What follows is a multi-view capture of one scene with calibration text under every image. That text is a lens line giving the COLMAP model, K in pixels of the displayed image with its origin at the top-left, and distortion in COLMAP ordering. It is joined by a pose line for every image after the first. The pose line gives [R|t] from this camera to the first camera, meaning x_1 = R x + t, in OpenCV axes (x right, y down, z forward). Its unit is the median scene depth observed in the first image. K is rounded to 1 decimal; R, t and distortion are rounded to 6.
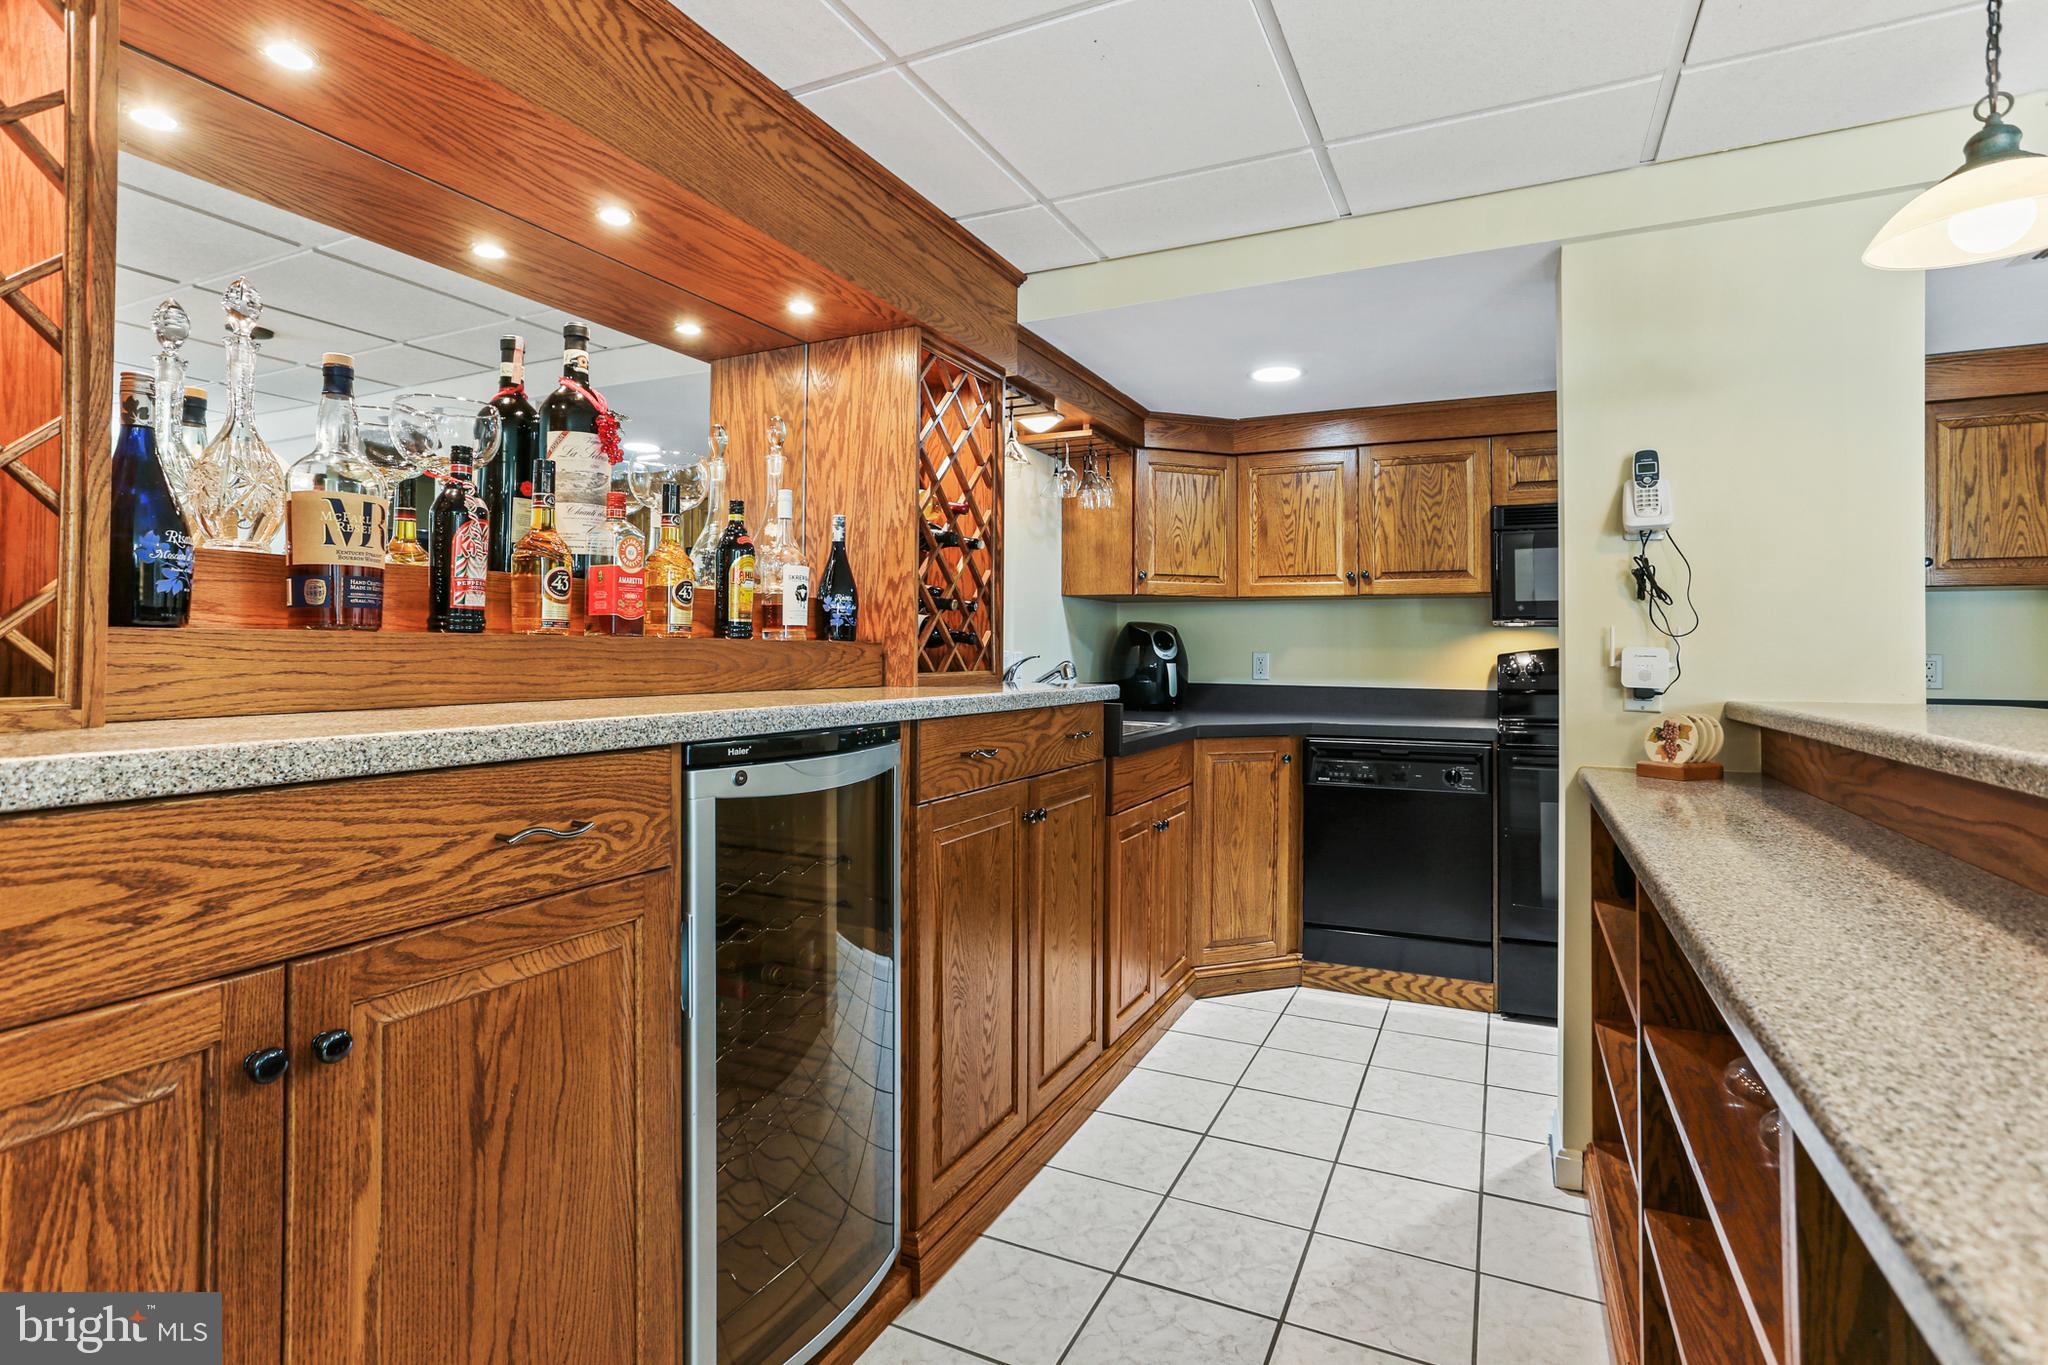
lens RADIAL K [[996.0, 0, 1011.7], [0, 996.0, 643.8], [0, 0, 1]] dist [-0.014956, 0.010357]
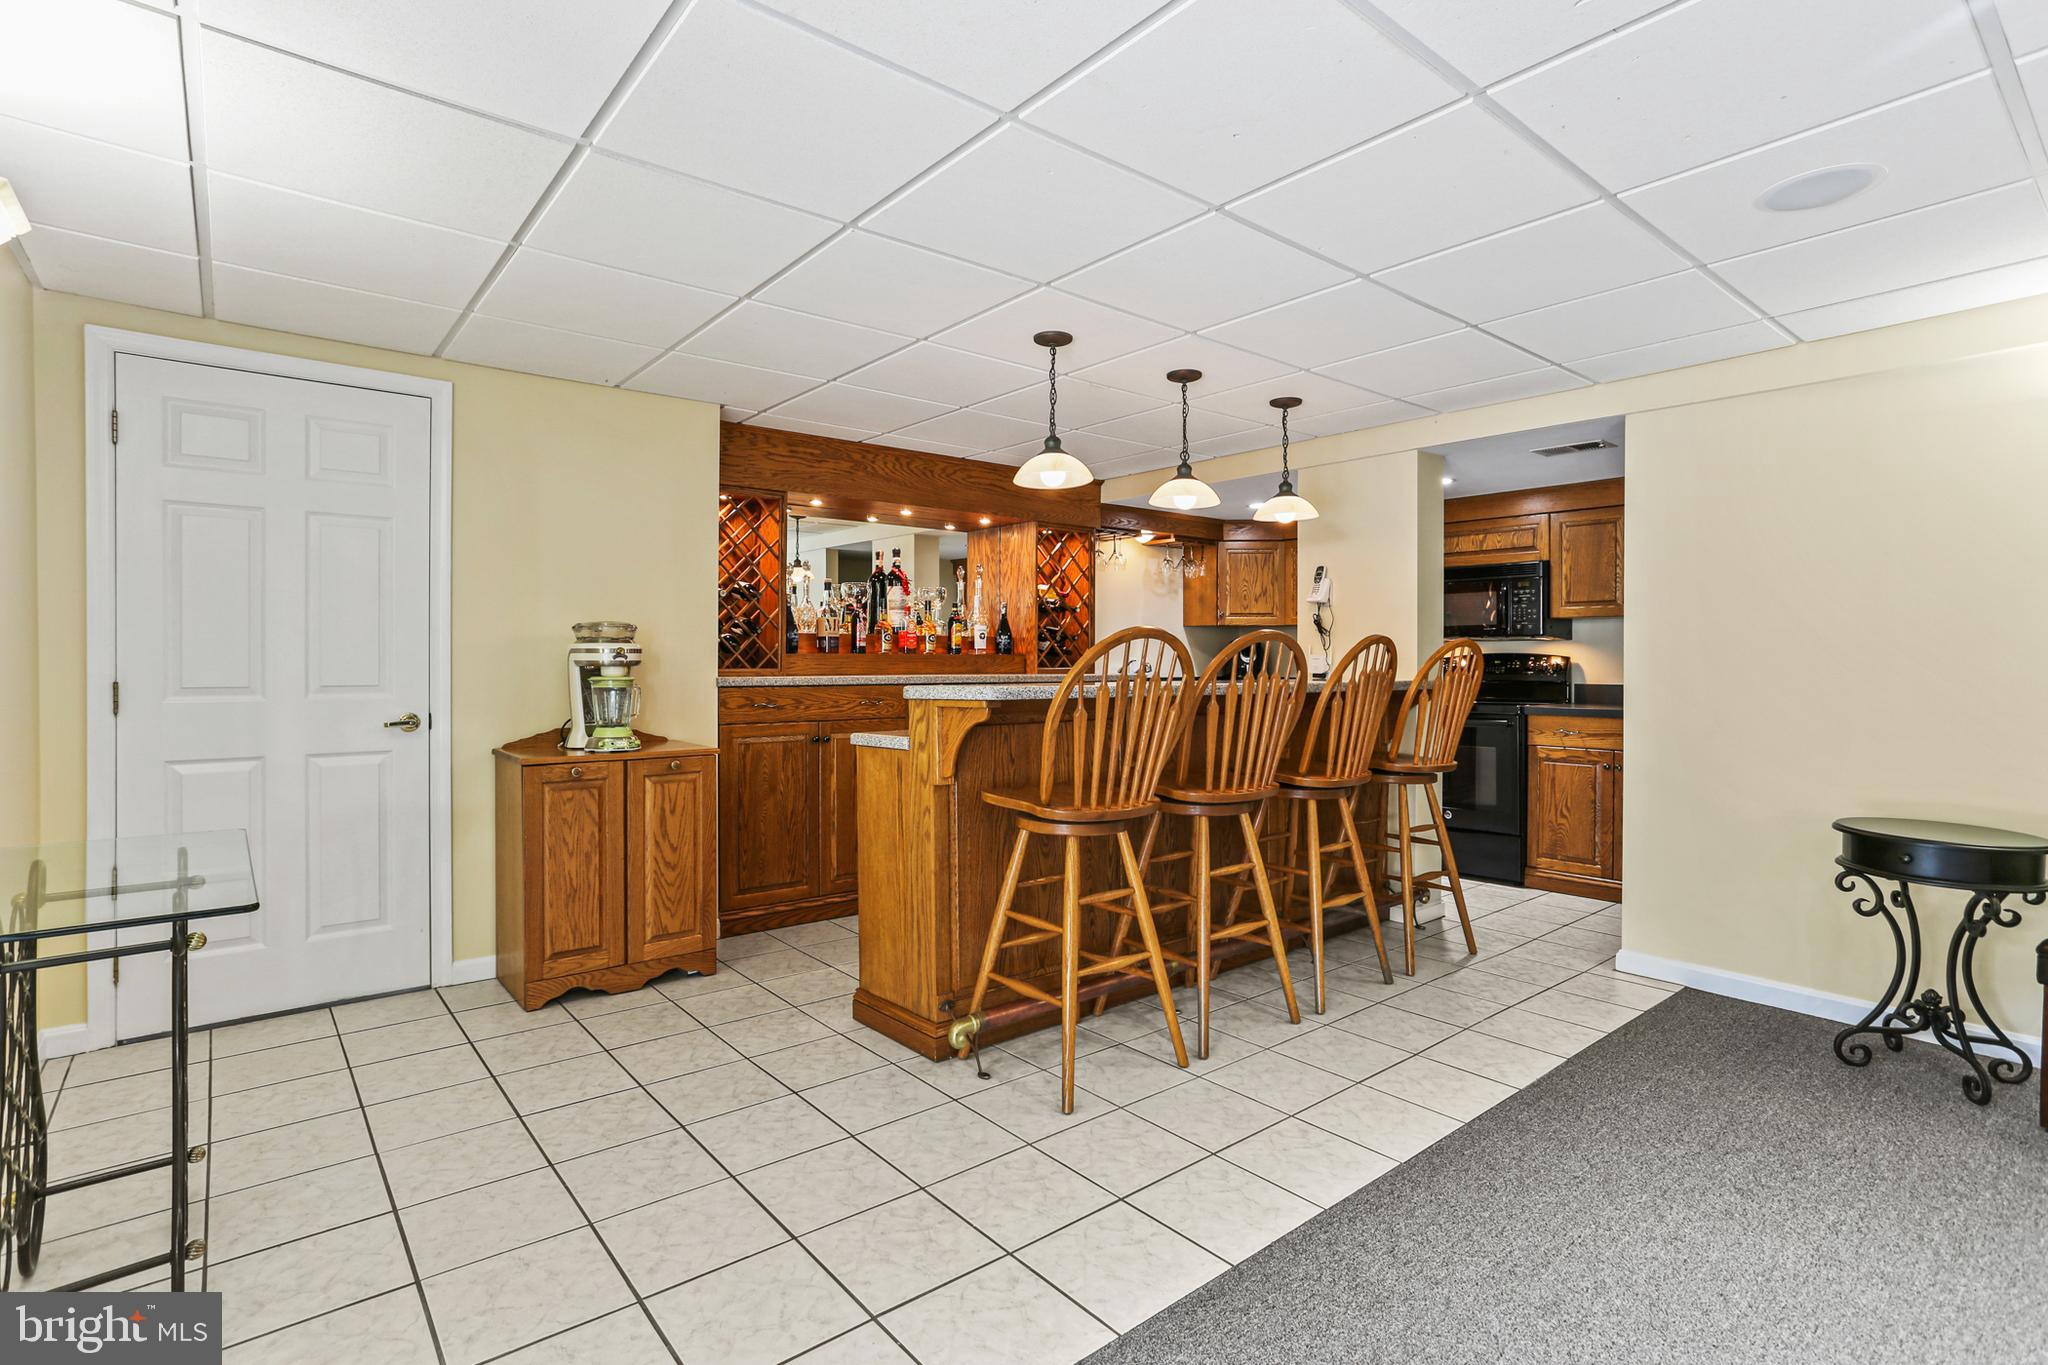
lens RADIAL K [[996.0, 0, 1027.5], [0, 996.0, 667.3], [0, 0, 1]] dist [-0.014956, 0.010357]
pose [[0.915604, -0.000596, -0.402080, 0.937205], [0.006865, 0.999876, 0.014150, -0.005511], [0.402022, -0.015716, 0.915495, -1.320258]]
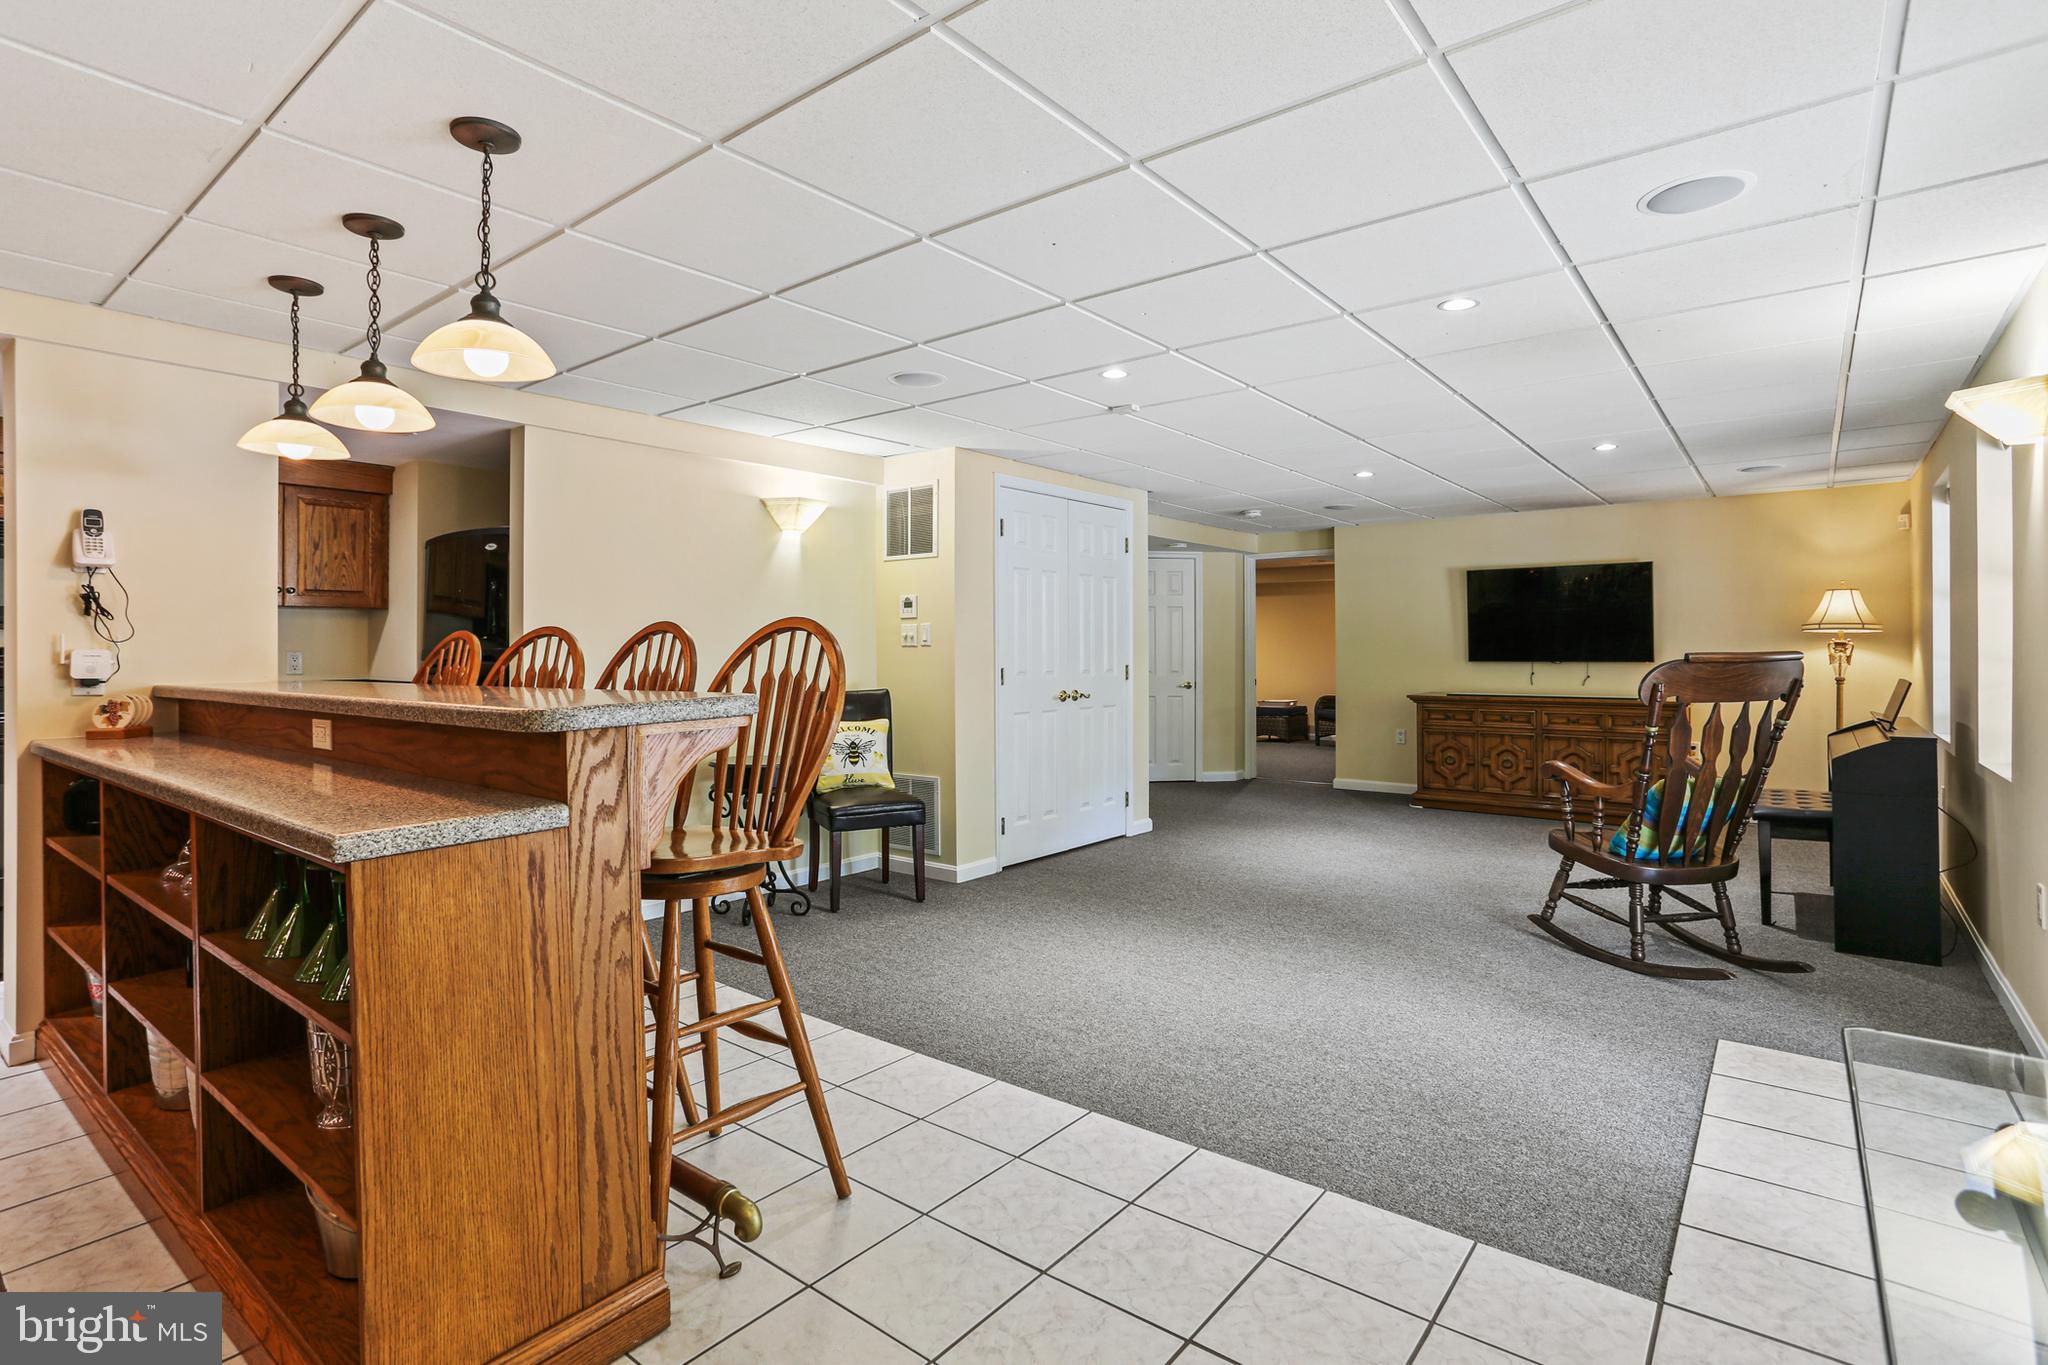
lens RADIAL K [[996.0, 0, 1023.4], [0, 996.0, 639.6], [0, 0, 1]] dist [-0.014956, 0.010357]
pose [[0.210344, 0.000368, 0.977627, -0.454263], [-0.000884, 1.000000, -0.000186, -0.011524], [-0.977627, -0.000825, 0.210344, -0.584403]]
